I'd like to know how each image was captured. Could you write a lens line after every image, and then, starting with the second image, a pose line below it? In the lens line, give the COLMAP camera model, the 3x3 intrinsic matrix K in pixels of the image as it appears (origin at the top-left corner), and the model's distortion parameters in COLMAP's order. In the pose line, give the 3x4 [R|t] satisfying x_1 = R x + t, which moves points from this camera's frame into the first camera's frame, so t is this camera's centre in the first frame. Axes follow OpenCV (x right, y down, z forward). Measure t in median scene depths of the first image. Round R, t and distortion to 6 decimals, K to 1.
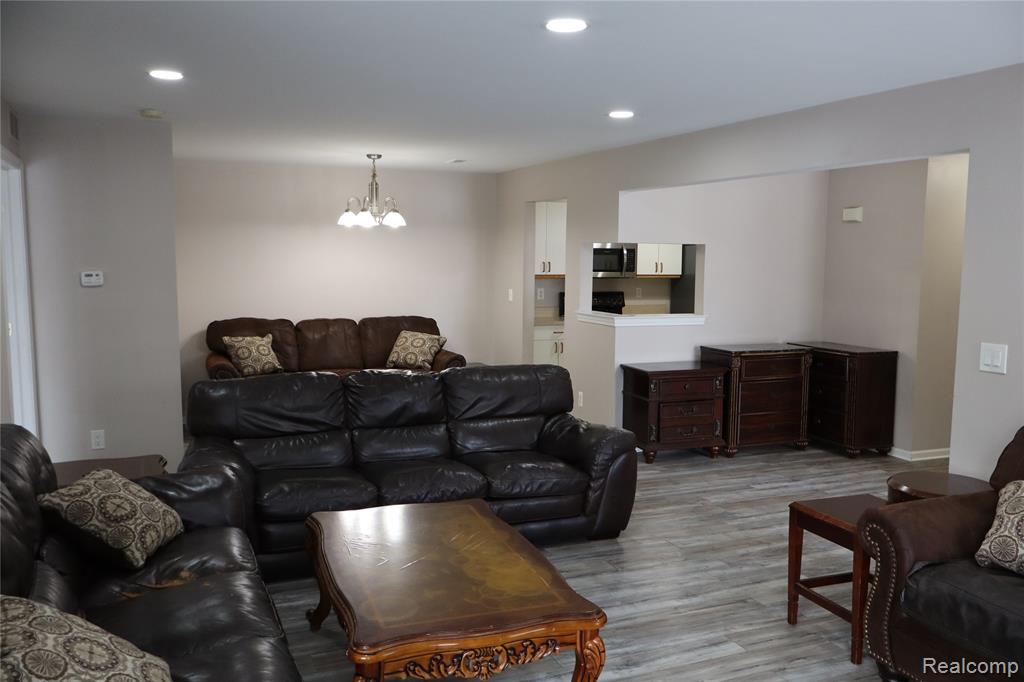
lens RADIAL K [[861.9, 0, 517.4], [0, 861.9, 338.2], [0, 0, 1]] dist [-0.001679, 0.010619]
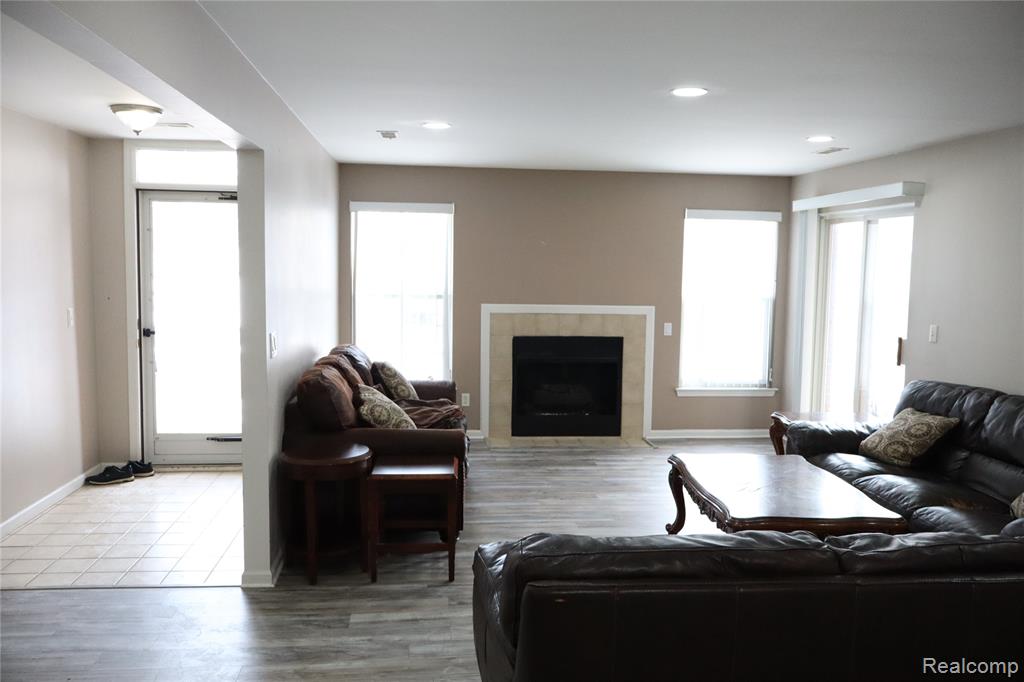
lens RADIAL K [[861.9, 0, 517.4], [0, 861.9, 338.2], [0, 0, 1]] dist [-0.001679, 0.010619]
pose [[-0.951832, -0.052541, 0.302085, -0.037182], [0.006785, 0.981359, 0.192065, -0.082462], [-0.306545, 0.184863, -0.933732, 0.817951]]
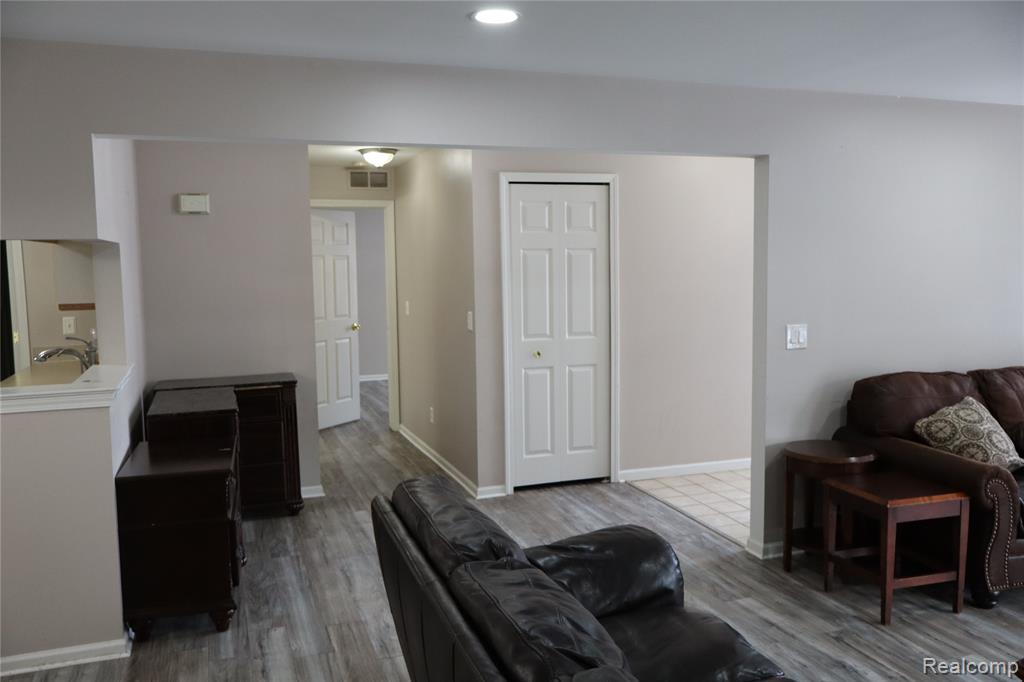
lens RADIAL K [[861.9, 0, 517.4], [0, 861.9, 338.2], [0, 0, 1]] dist [-0.001679, 0.010619]
pose [[0.073762, -0.105714, 0.991657, -0.269717], [0.114185, 0.988722, 0.096908, -0.054992], [-0.990717, 0.106084, 0.085001, 0.537391]]
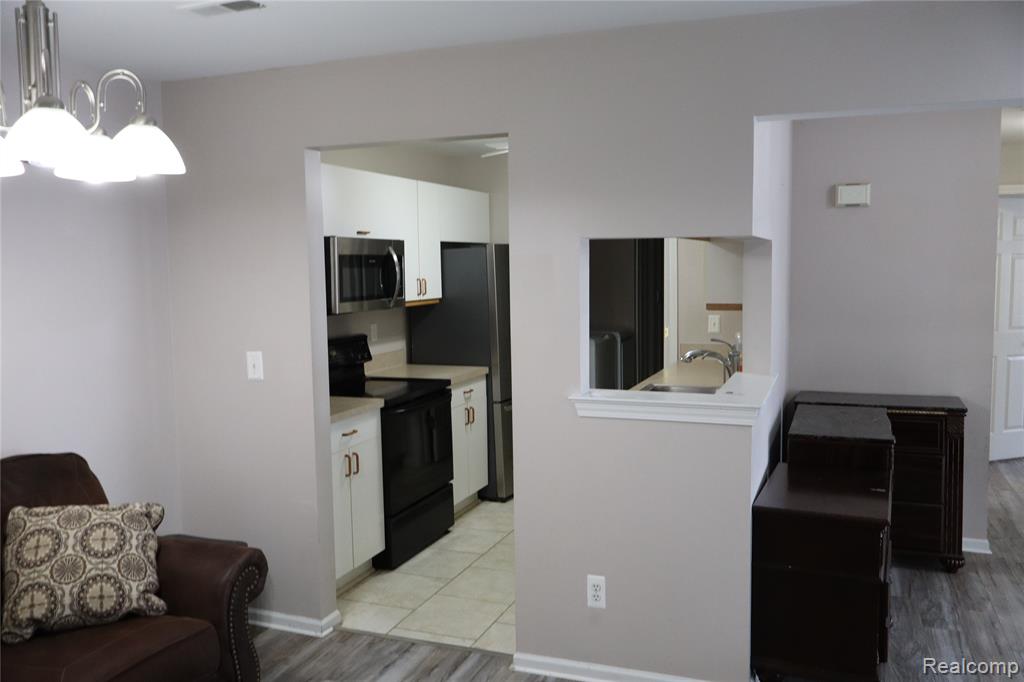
lens RADIAL K [[861.9, 0, 517.4], [0, 861.9, 338.2], [0, 0, 1]] dist [-0.001679, 0.010619]
pose [[0.700927, -0.081147, 0.708602, -0.208368], [0.090351, 0.995605, 0.024642, -0.059122], [-0.707487, 0.046750, 0.705178, 0.577492]]
